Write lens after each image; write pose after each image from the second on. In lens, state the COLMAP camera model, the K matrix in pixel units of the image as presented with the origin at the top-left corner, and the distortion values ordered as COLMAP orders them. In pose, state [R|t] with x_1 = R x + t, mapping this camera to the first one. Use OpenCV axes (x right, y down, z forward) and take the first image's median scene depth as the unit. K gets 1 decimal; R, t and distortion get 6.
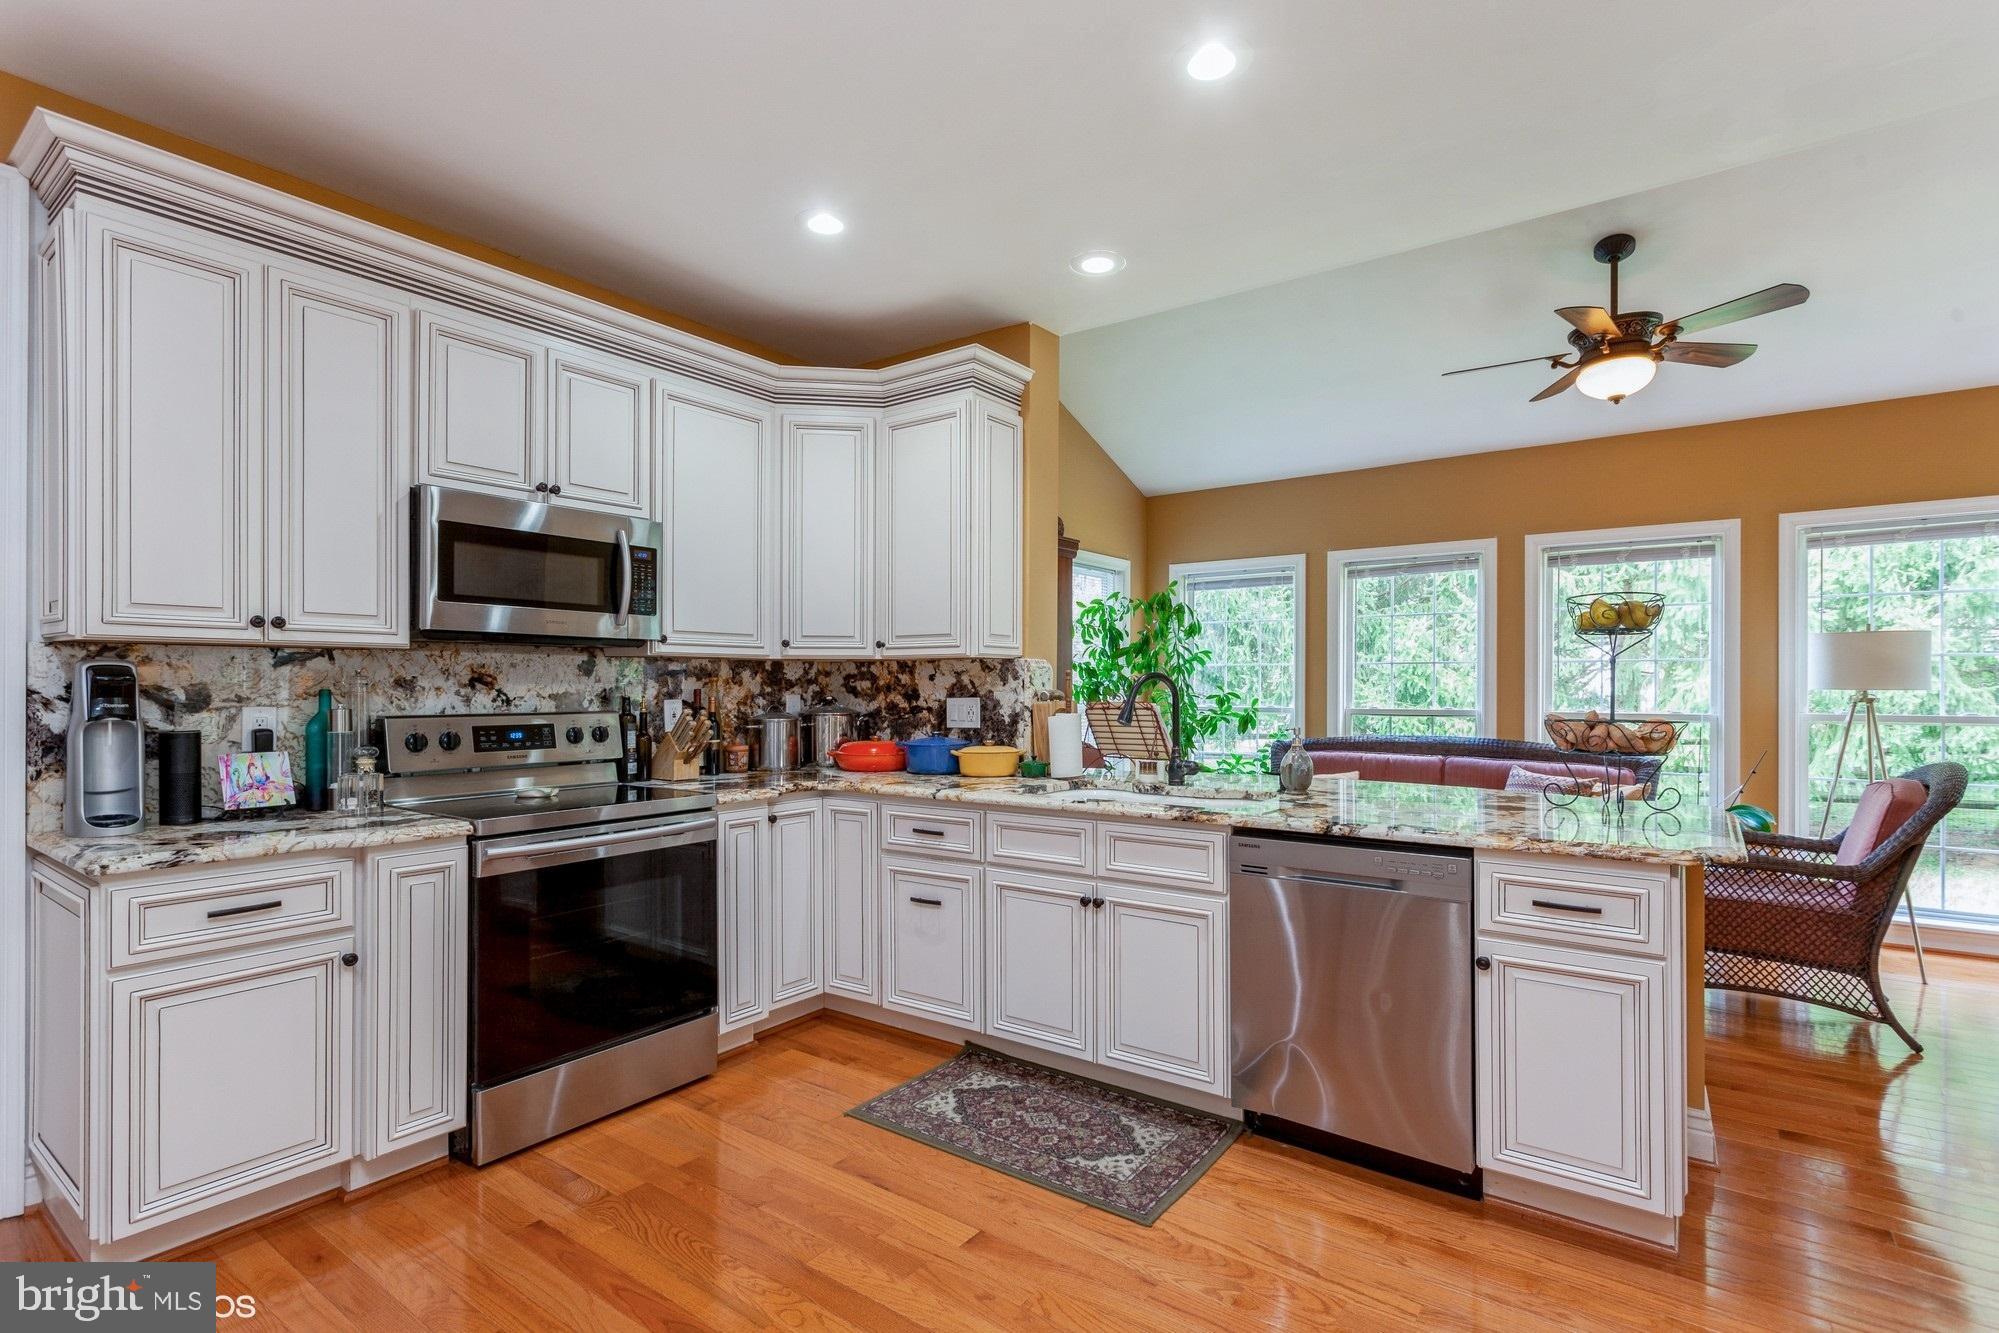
lens RADIAL K [[952.9, 0, 1002.3], [0, 952.9, 679.0], [0, 0, 1]] dist [0.005521, -0.000149]
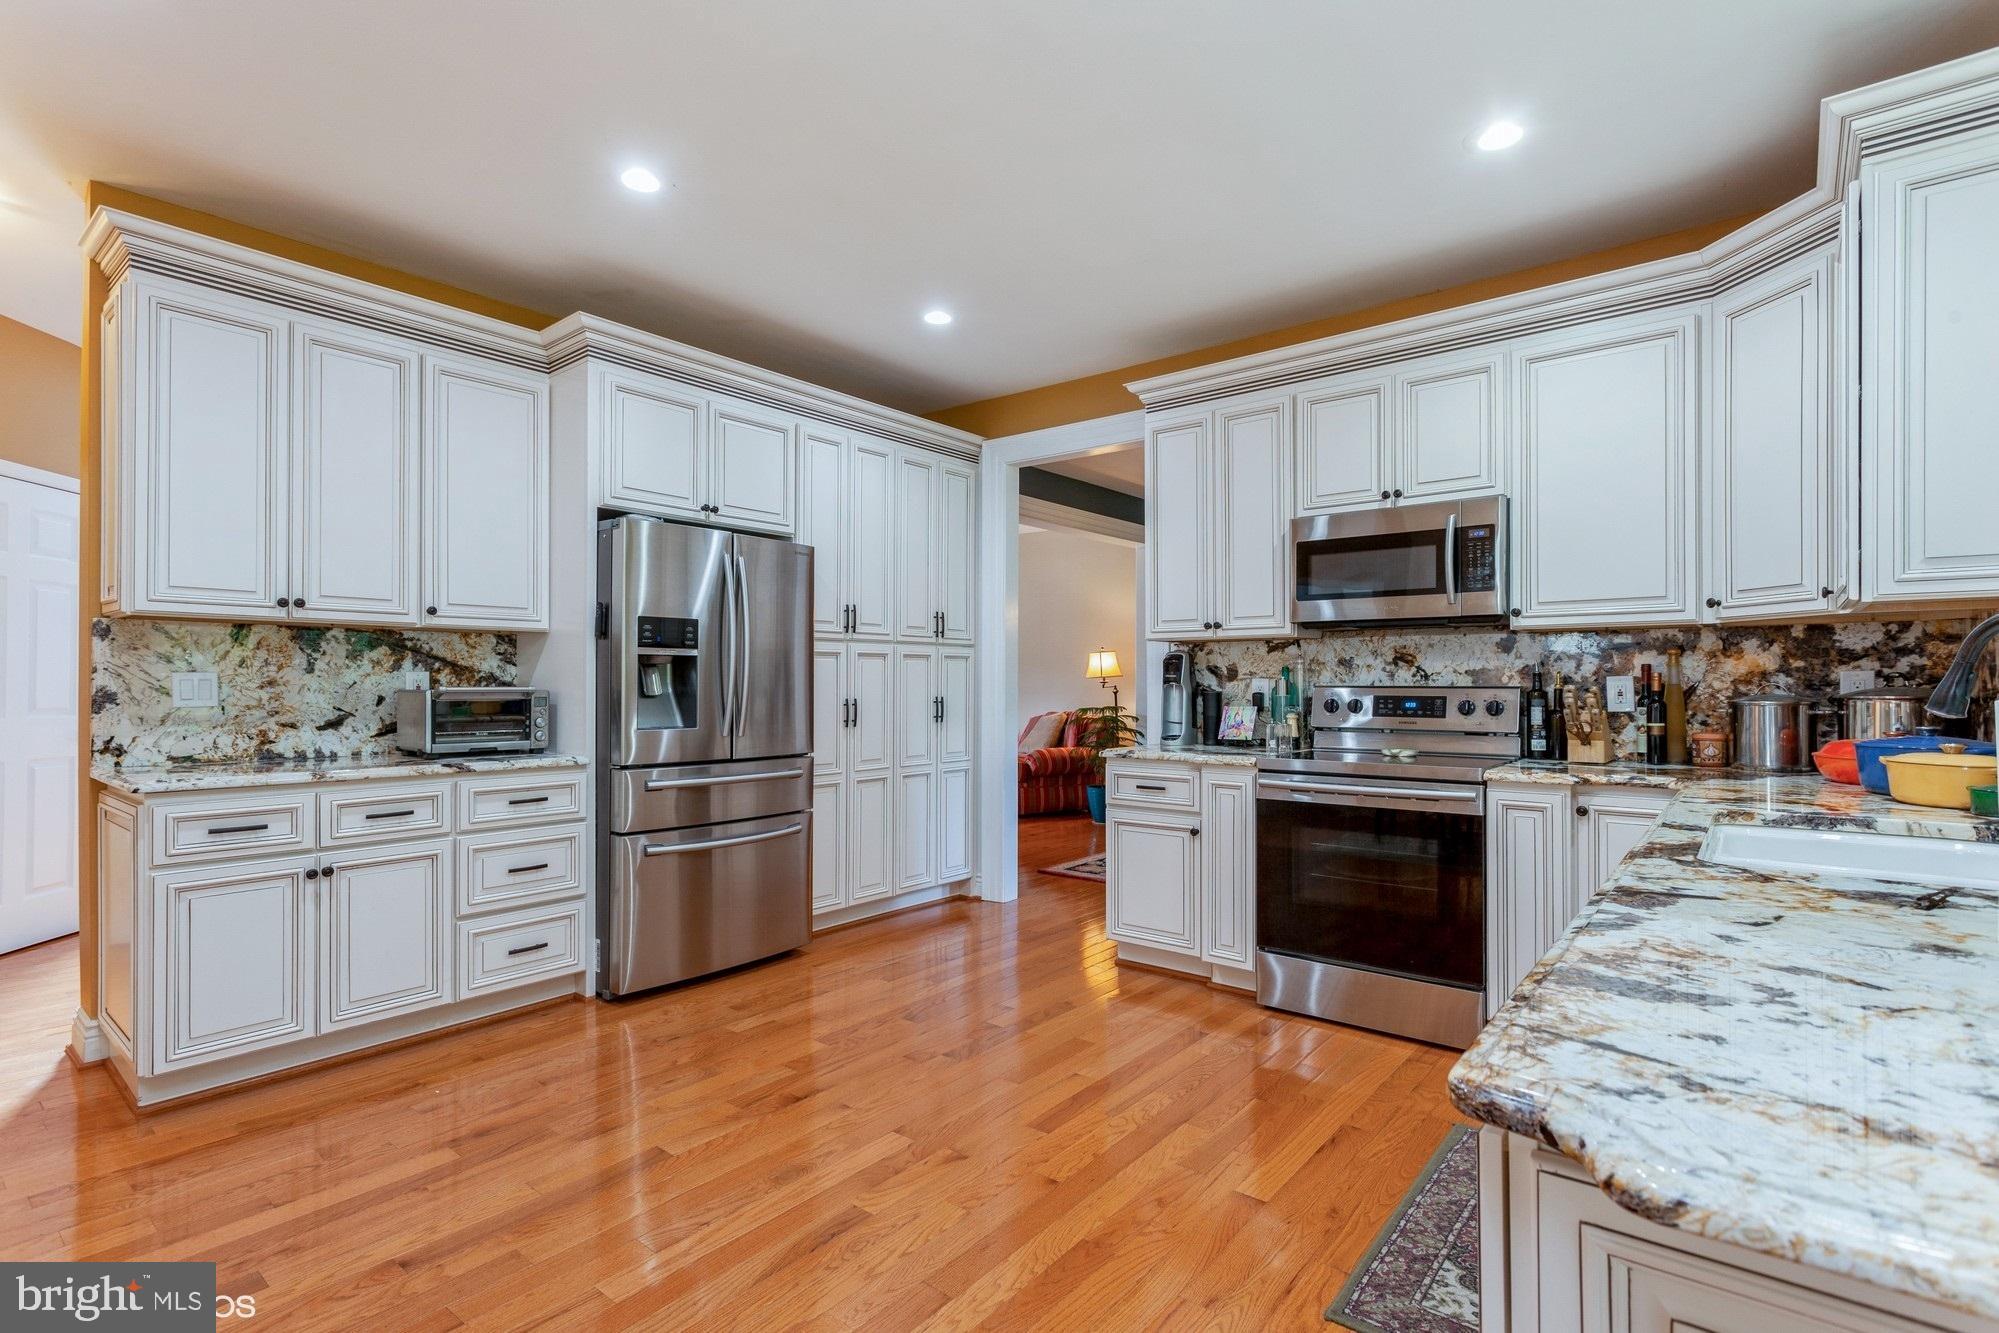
lens RADIAL K [[952.9, 0, 991.6], [0, 952.9, 676.1], [0, 0, 1]] dist [0.005521, -0.000149]
pose [[-0.054623, -0.008134, -0.998474, 0.674372], [0.005590, 0.999949, -0.008452, 0.029695], [0.998491, -0.006044, -0.054574, 0.532412]]
